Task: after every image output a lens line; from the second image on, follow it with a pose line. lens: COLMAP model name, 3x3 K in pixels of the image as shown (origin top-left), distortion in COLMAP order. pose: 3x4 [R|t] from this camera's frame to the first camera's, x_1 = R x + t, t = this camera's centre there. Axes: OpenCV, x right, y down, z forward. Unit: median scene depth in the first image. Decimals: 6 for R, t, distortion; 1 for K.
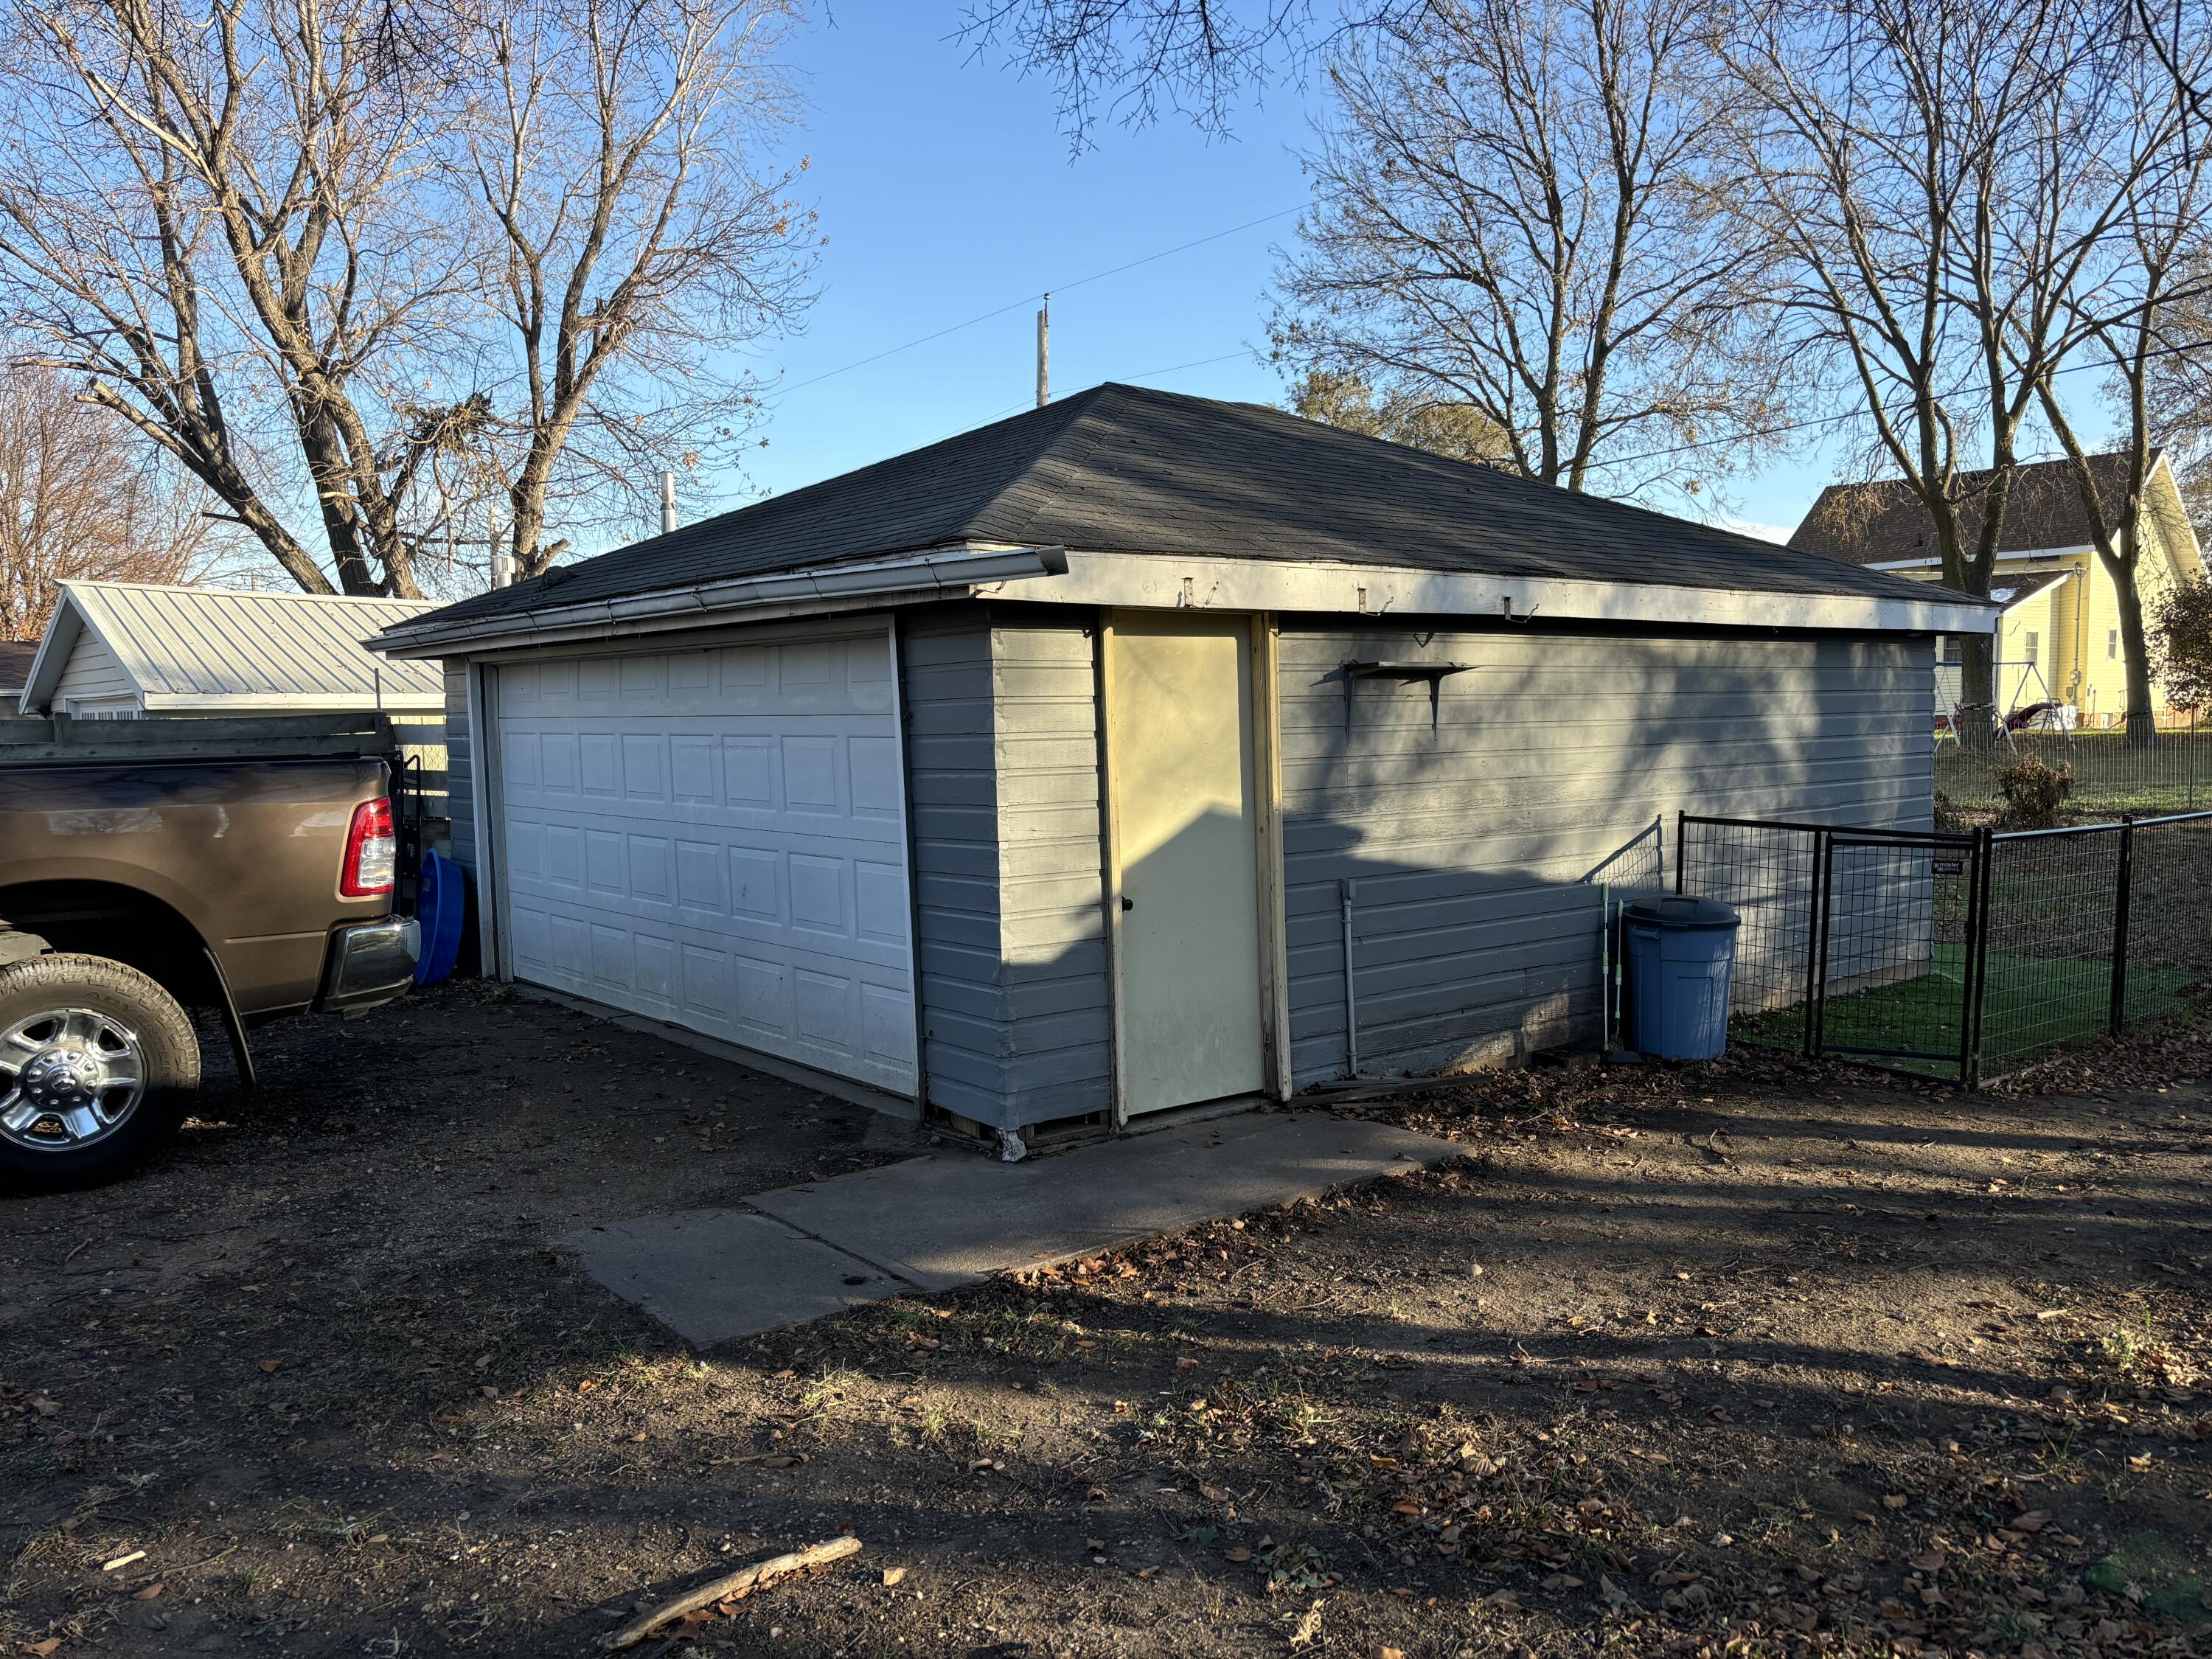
lens RADIAL K [[1640.8, 0, 1106.0], [0, 1640.8, 829.5], [0, 0, 1]] dist [0.079422, -0.092200]
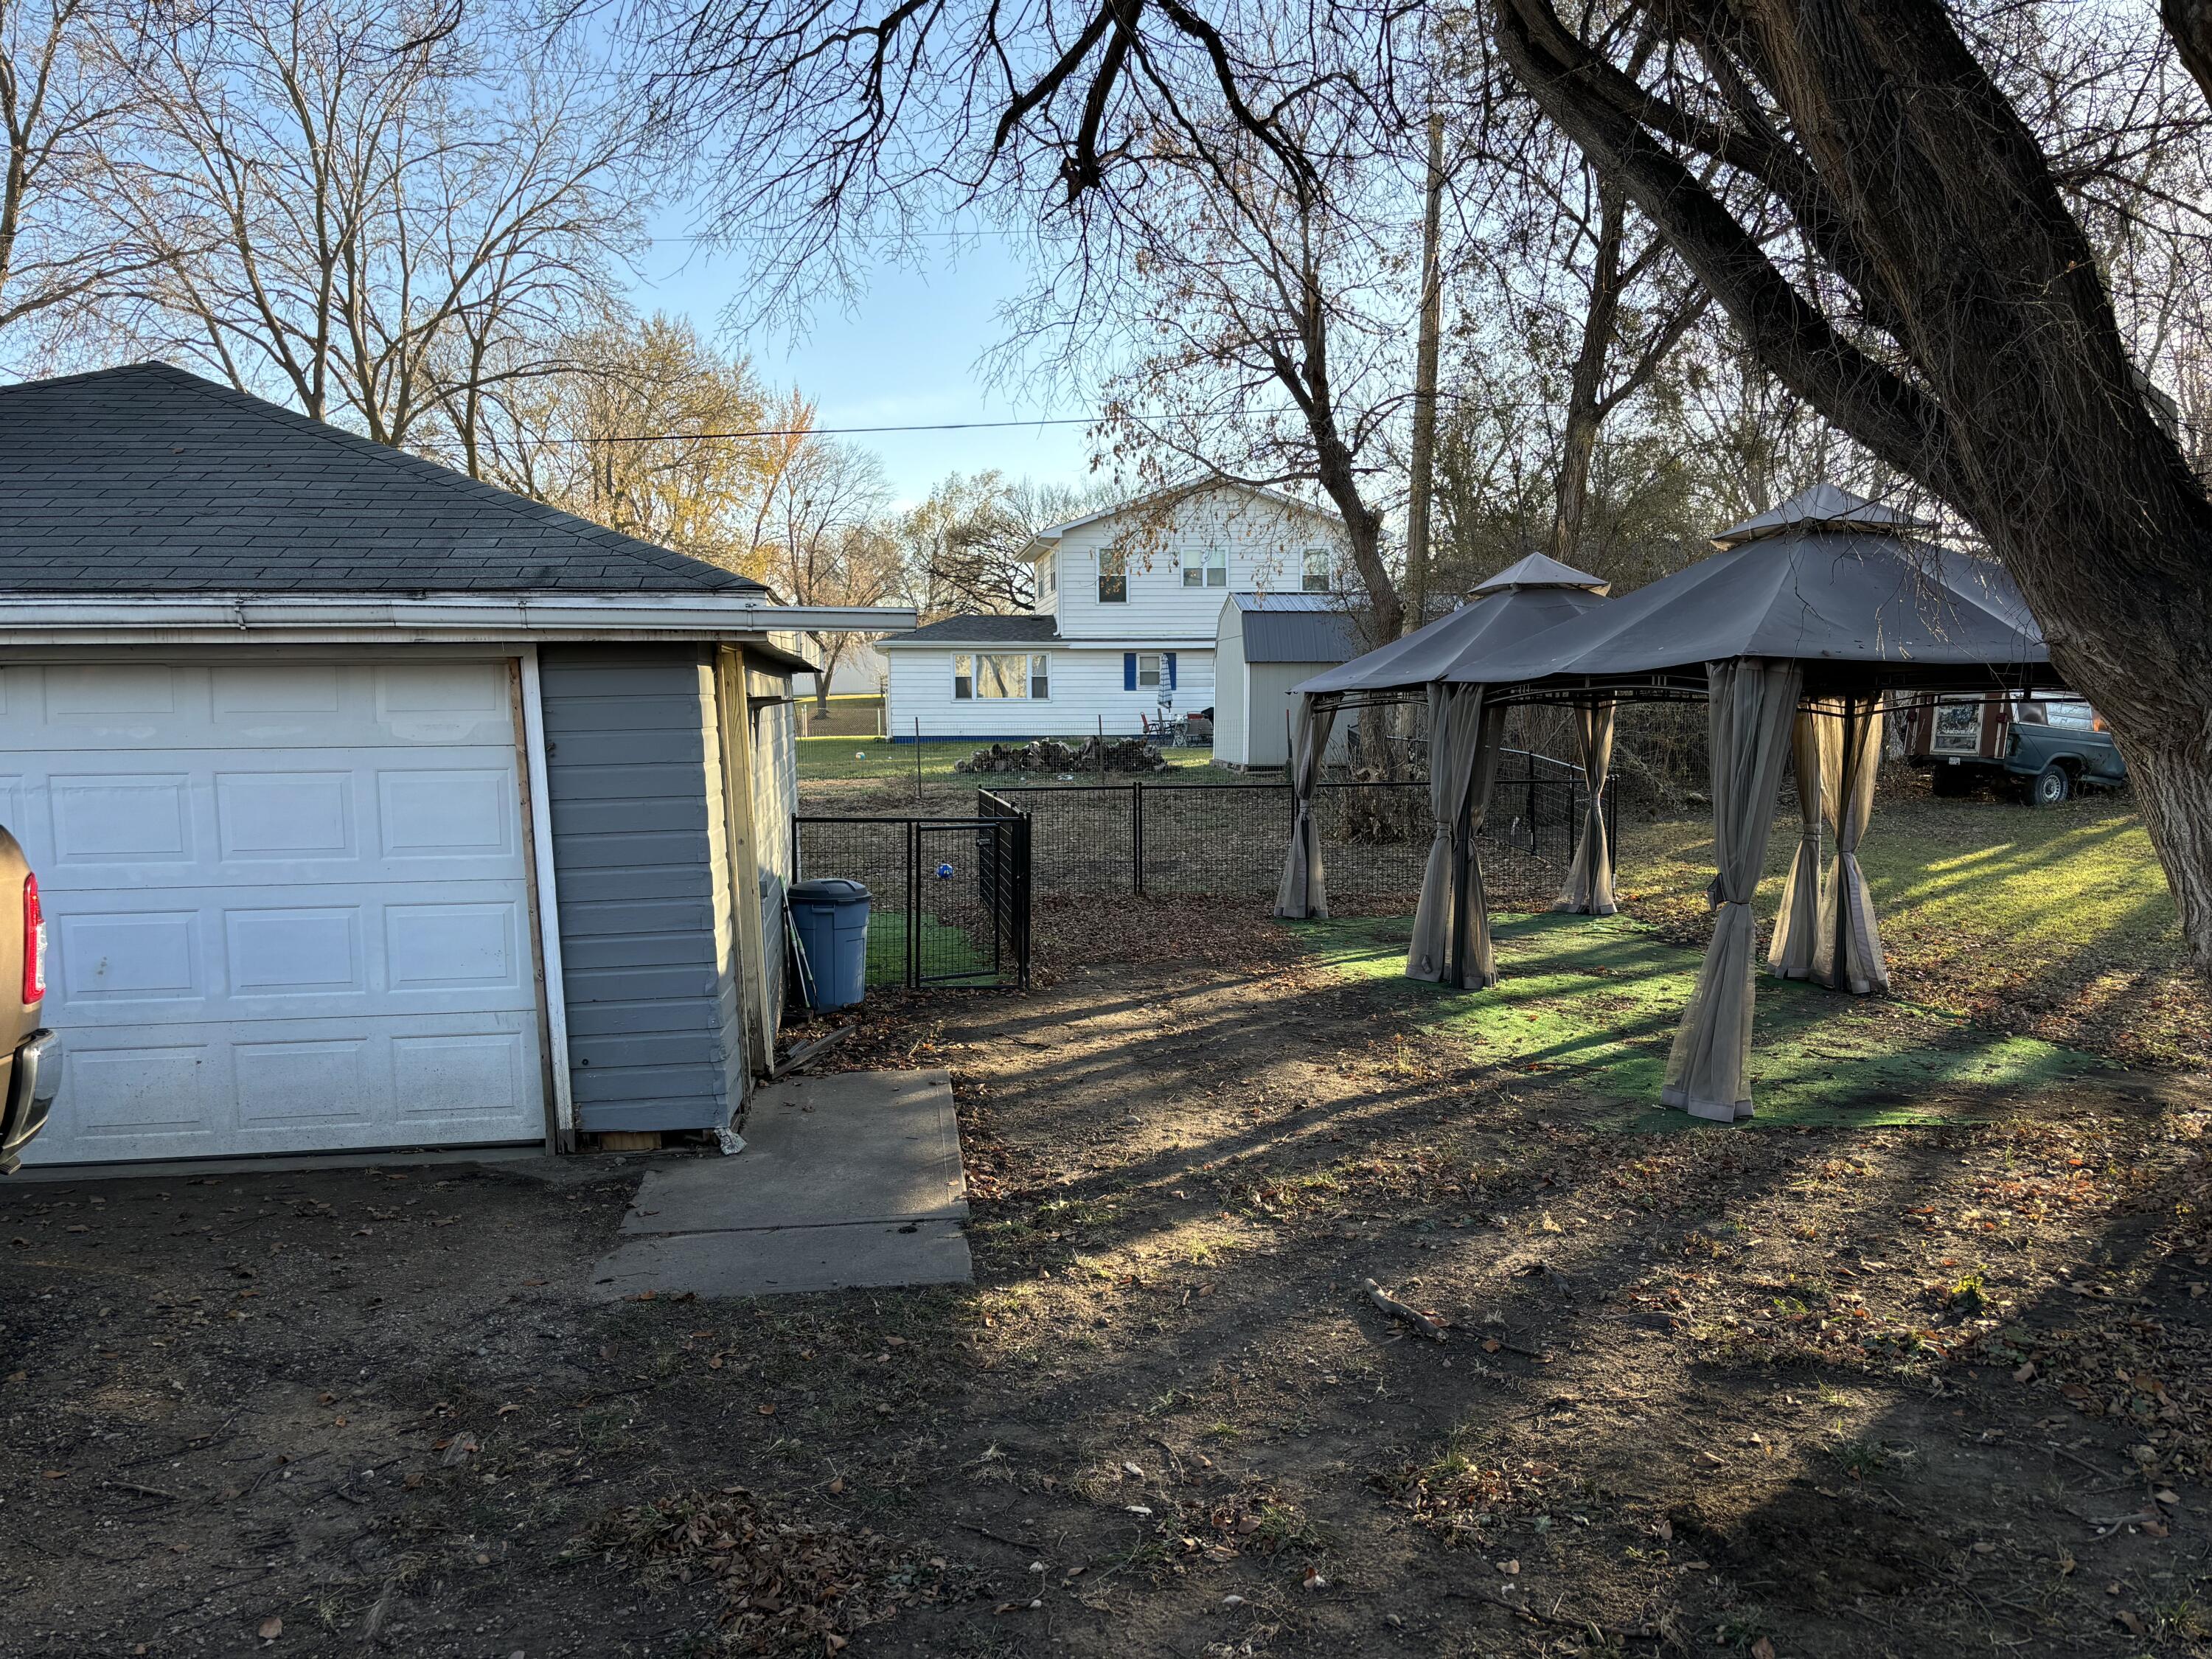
lens RADIAL K [[1640.8, 0, 1106.0], [0, 1640.8, 829.5], [0, 0, 1]] dist [0.079422, -0.092200]
pose [[0.525373, -0.057351, 0.848937, -0.883632], [0.062066, 0.997651, 0.028988, -0.031192], [-0.848605, 0.037461, 0.527699, 0.208494]]
